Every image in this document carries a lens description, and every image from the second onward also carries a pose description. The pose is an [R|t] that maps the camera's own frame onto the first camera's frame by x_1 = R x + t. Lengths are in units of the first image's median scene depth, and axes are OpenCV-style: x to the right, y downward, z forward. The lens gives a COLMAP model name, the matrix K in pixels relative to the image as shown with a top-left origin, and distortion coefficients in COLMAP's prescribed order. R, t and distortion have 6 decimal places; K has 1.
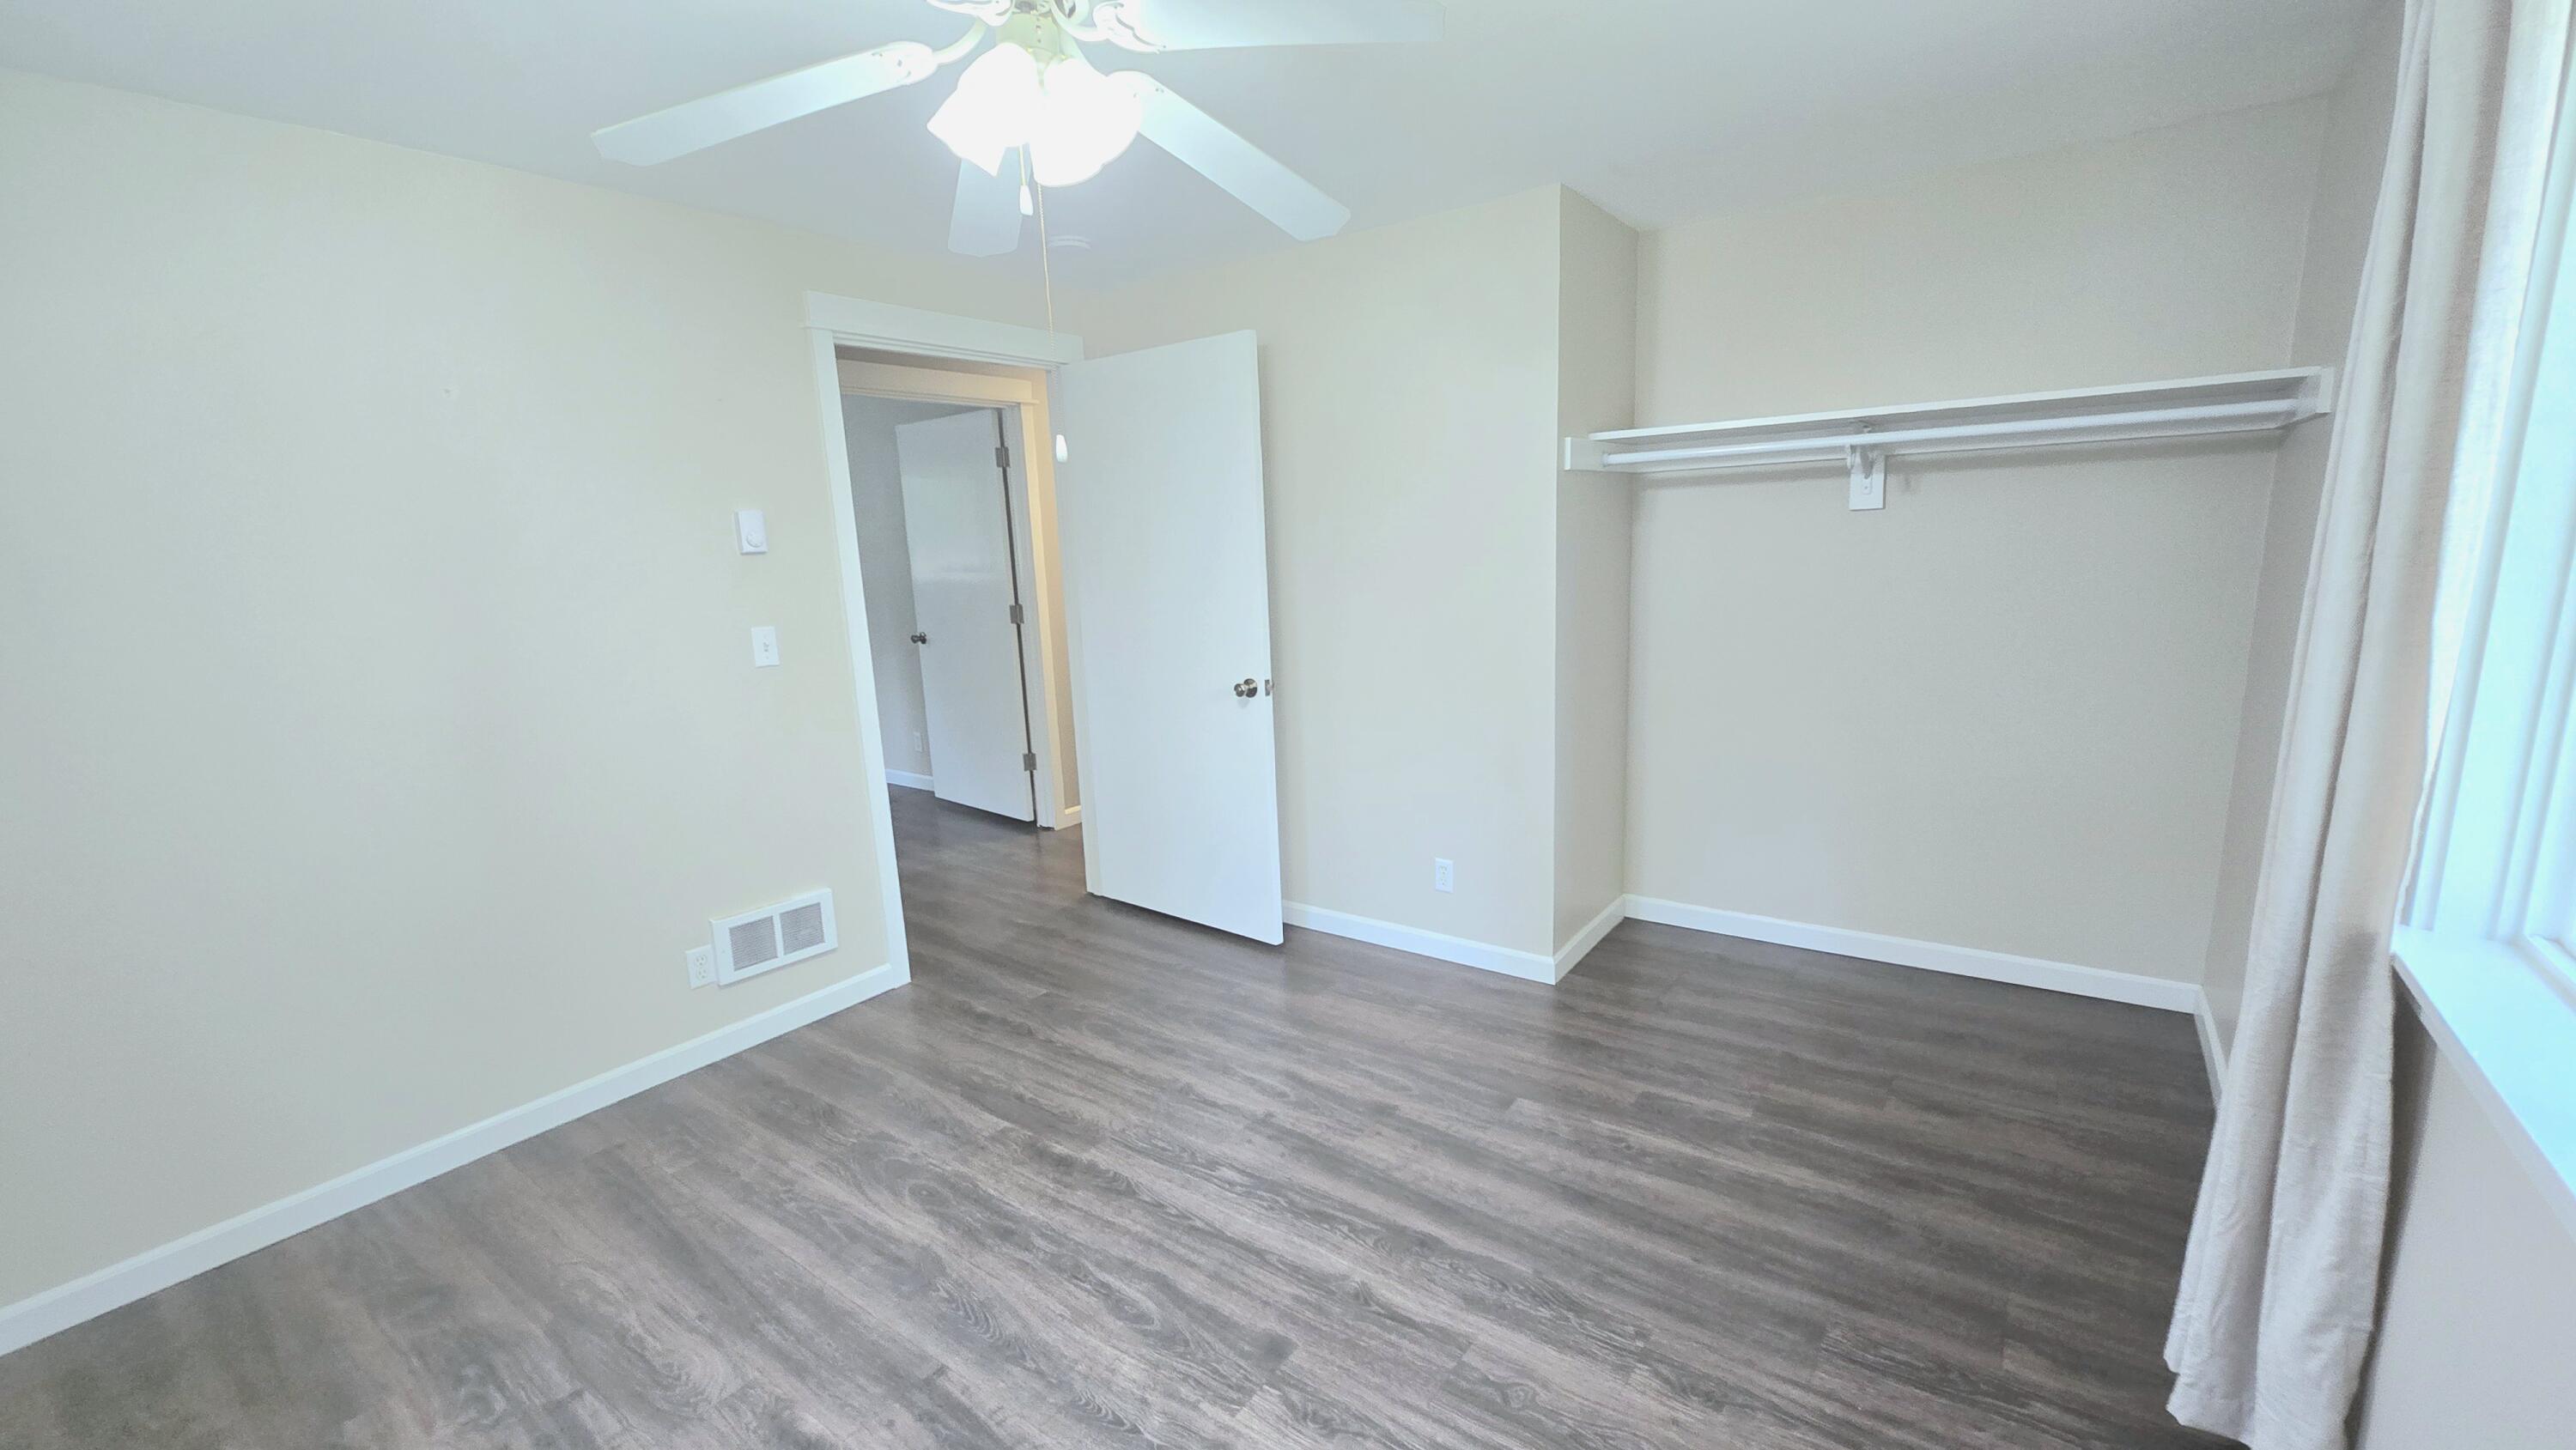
lens RADIAL K [[1058.2, 0, 1301.3], [0, 1058.2, 728.0], [0, 0, 1]] dist [-0.004842, -0.000267]
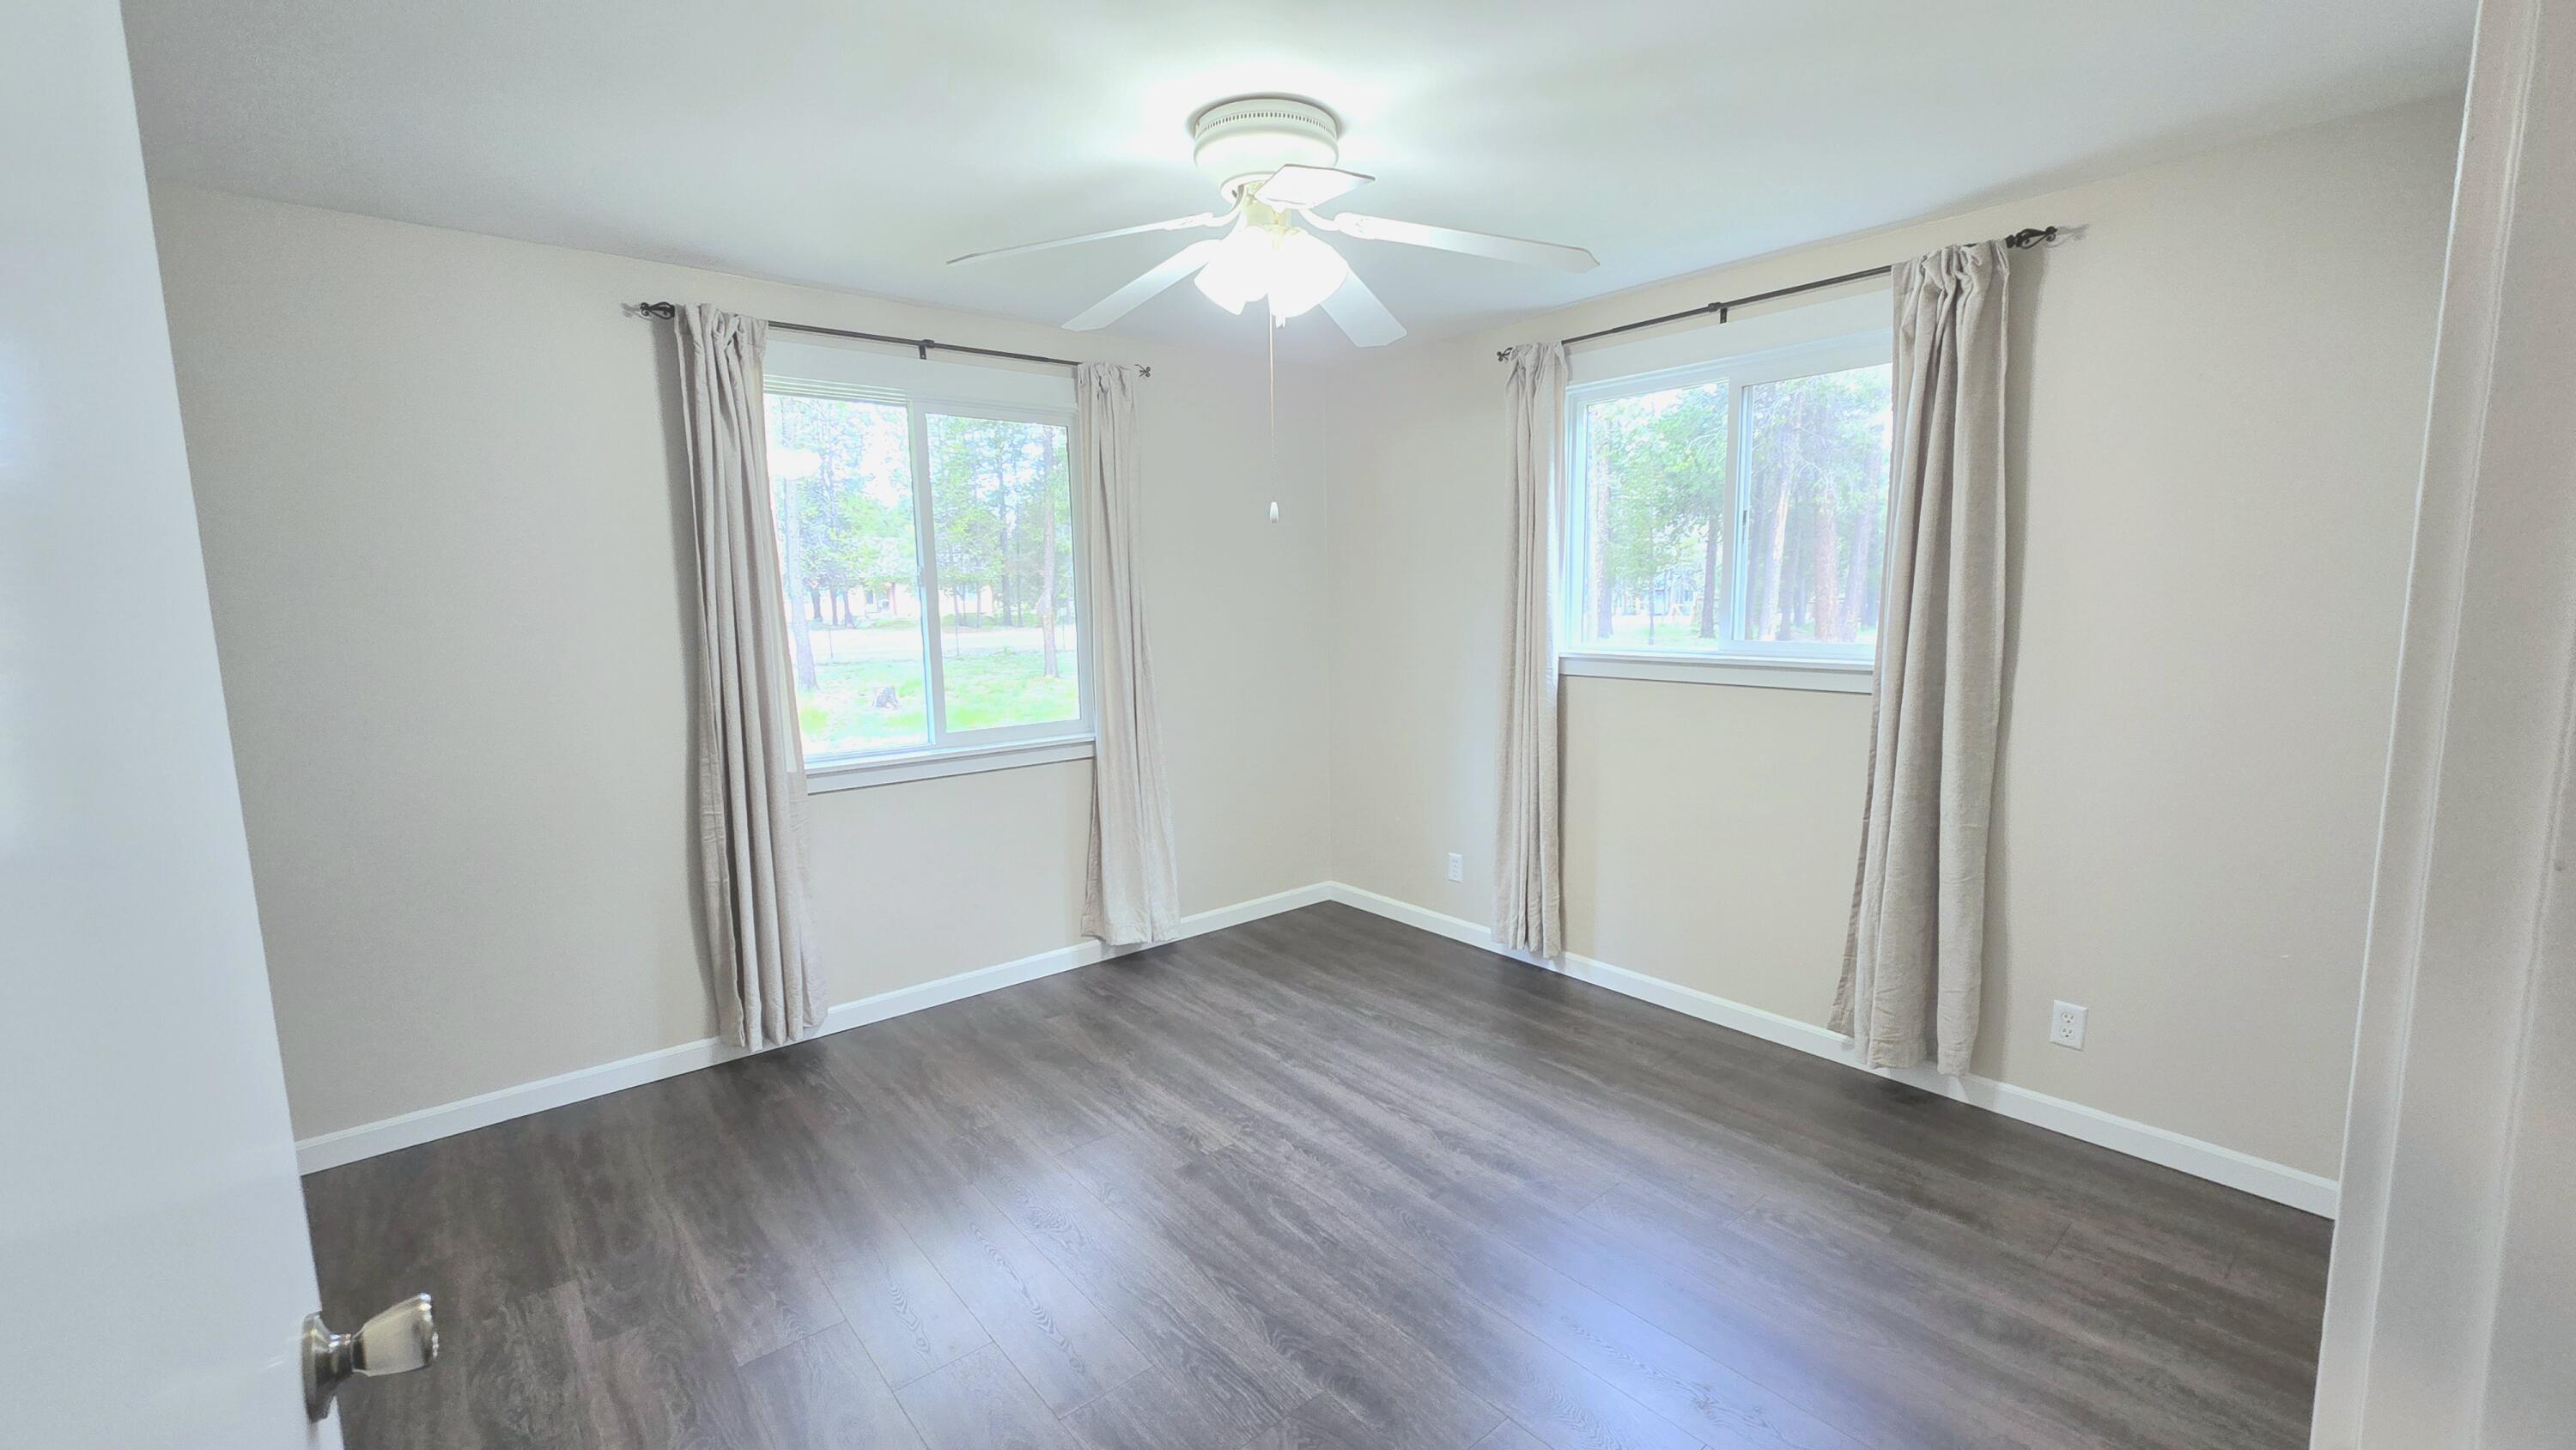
lens RADIAL K [[1049.5, 0, 1312.3], [0, 1049.5, 727.1], [0, 0, 1]] dist [-0.000637, -0.000076]
pose [[-0.972347, 0.024528, 0.232249, -0.421337], [0.095570, 0.949179, 0.299876, -0.294244], [-0.213091, 0.313780, -0.925276, 1.692064]]
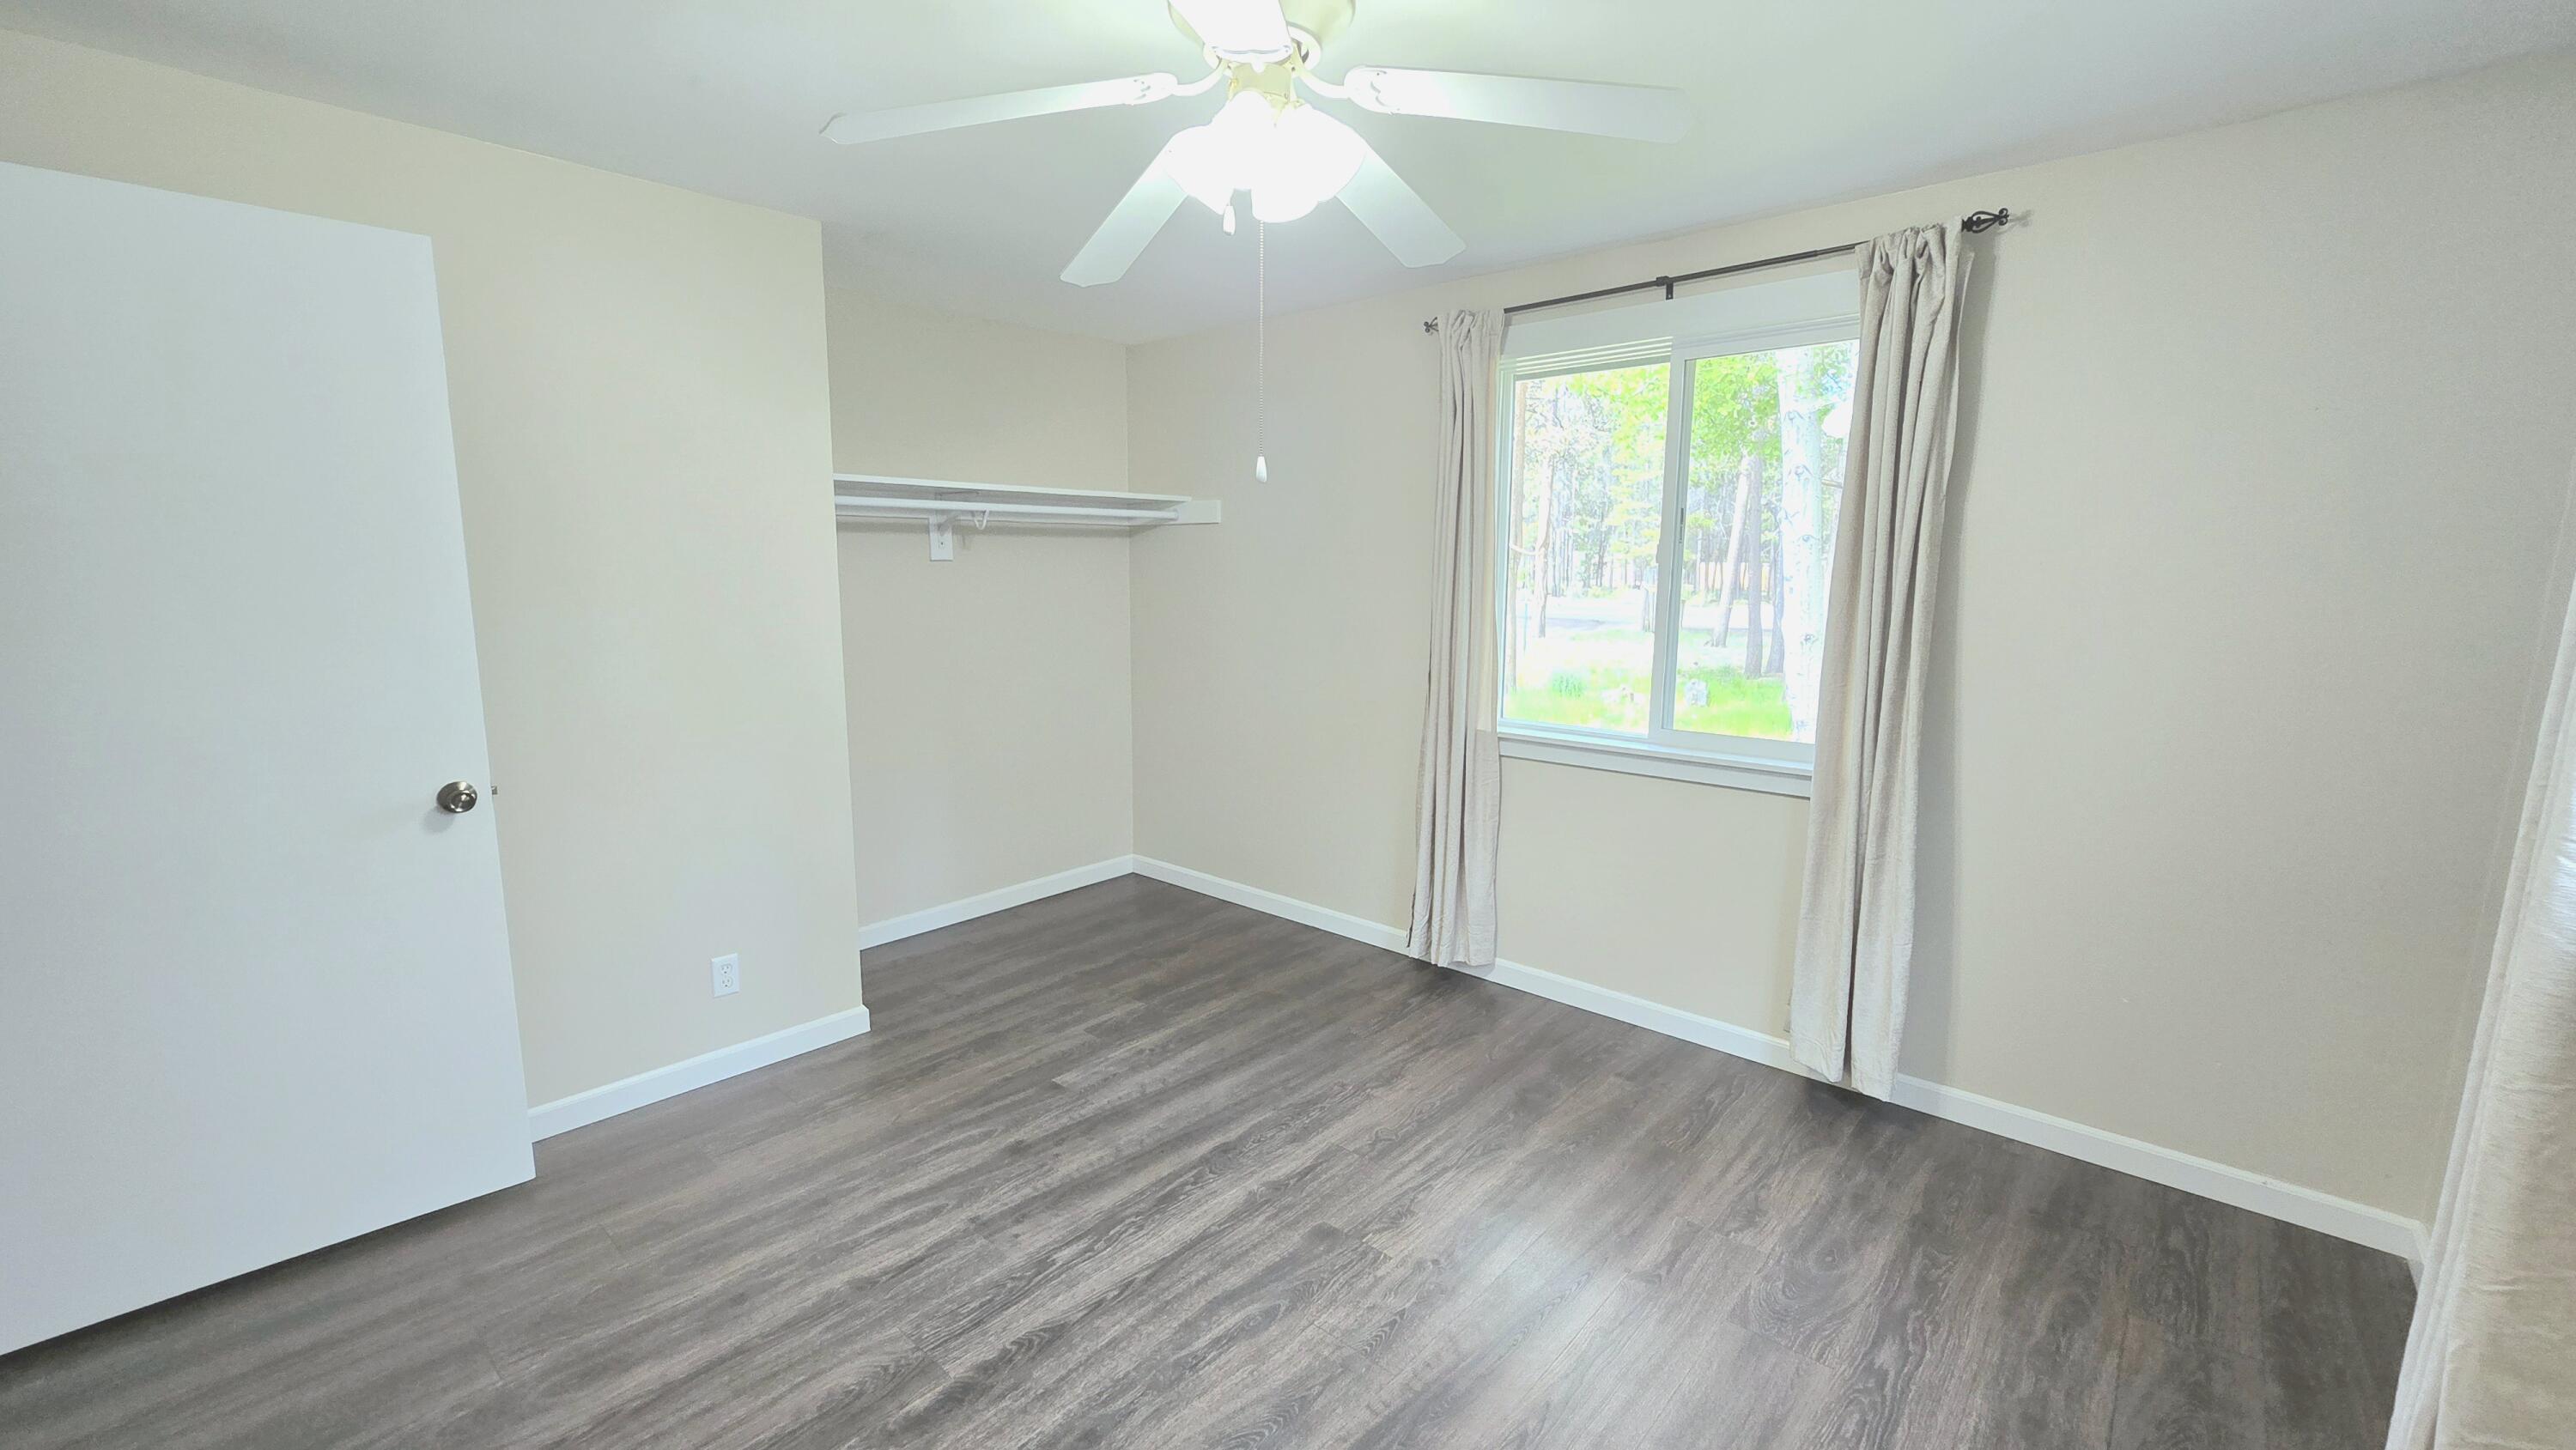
lens RADIAL K [[1058.2, 0, 1301.3], [0, 1058.2, 728.0], [0, 0, 1]] dist [-0.004842, -0.000267]
pose [[0.091120, -0.110971, 0.989638, -0.952312], [0.173396, 0.980359, 0.093965, -0.077836], [-0.980628, 0.163037, 0.108572, 0.661688]]
